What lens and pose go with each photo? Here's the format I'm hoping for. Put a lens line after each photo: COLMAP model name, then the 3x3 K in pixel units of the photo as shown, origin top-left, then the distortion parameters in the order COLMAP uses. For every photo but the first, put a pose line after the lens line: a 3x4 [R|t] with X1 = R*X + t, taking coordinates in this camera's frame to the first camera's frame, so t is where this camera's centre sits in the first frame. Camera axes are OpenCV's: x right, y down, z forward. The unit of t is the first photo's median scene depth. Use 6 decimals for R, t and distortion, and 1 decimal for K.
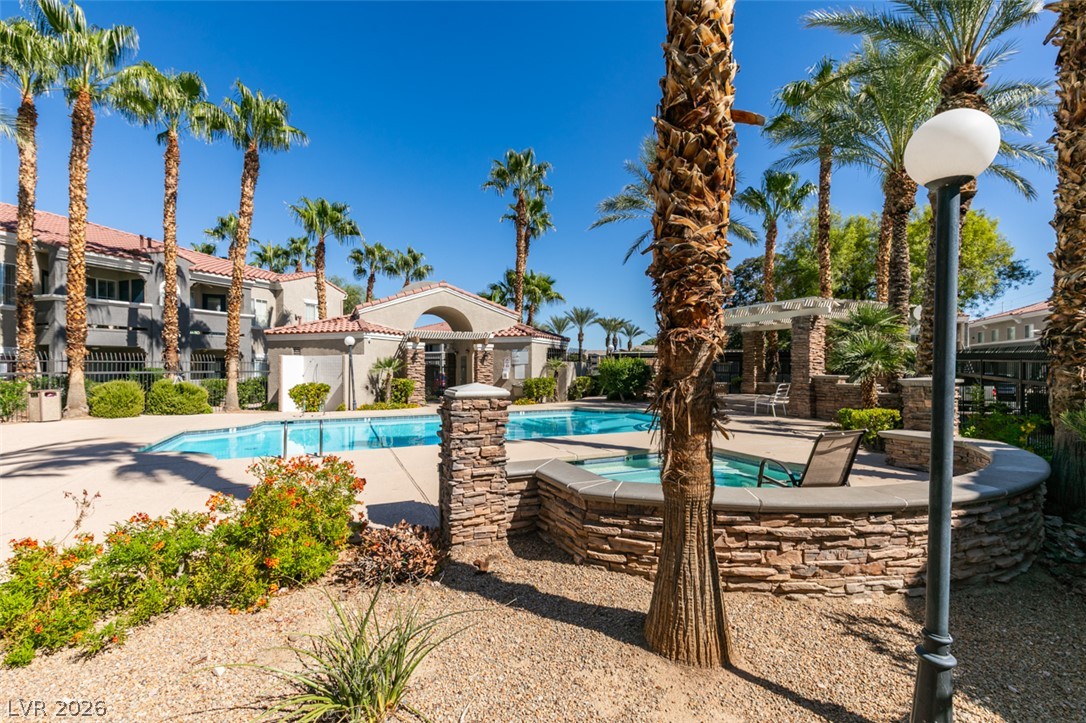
lens RADIAL K [[489.2, 0, 542.9], [0, 489.2, 361.7], [0, 0, 1]] dist [0.002130, 0.000330]
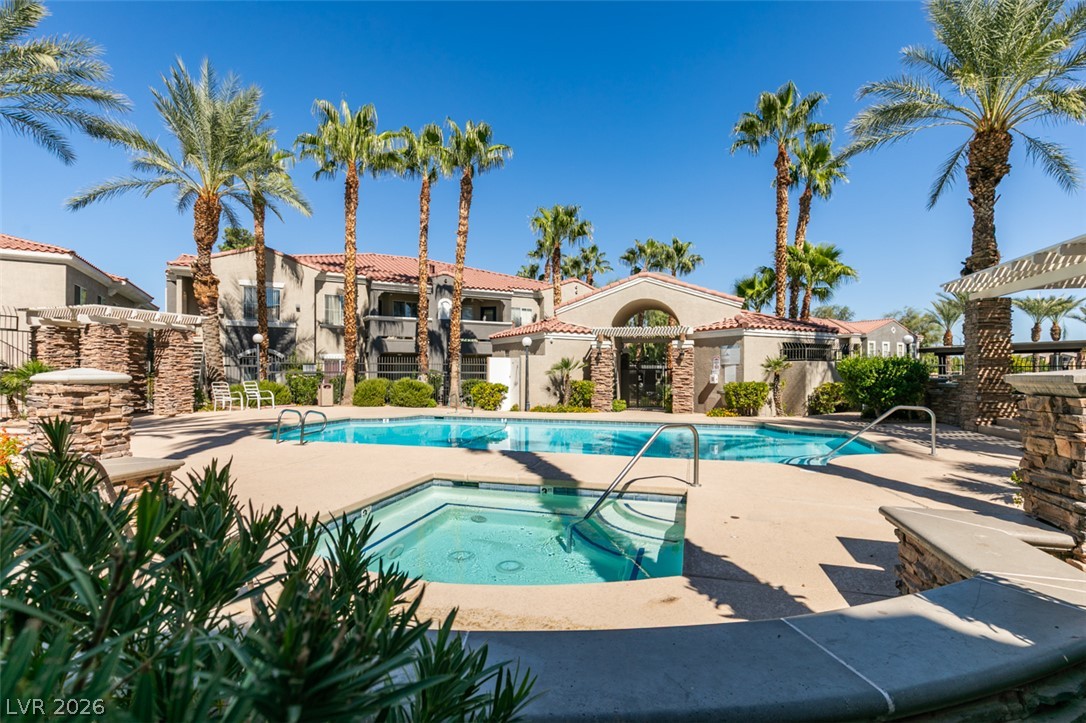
lens RADIAL K [[518.5, 0, 542.9], [0, 518.5, 366.1], [0, 0, 1]] dist [-0.002783, -0.000354]
pose [[0.758776, -0.005413, -0.651329, 0.272307], [0.003144, 0.999984, -0.004648, 0.010780], [0.651344, 0.001479, 0.758781, 0.186054]]
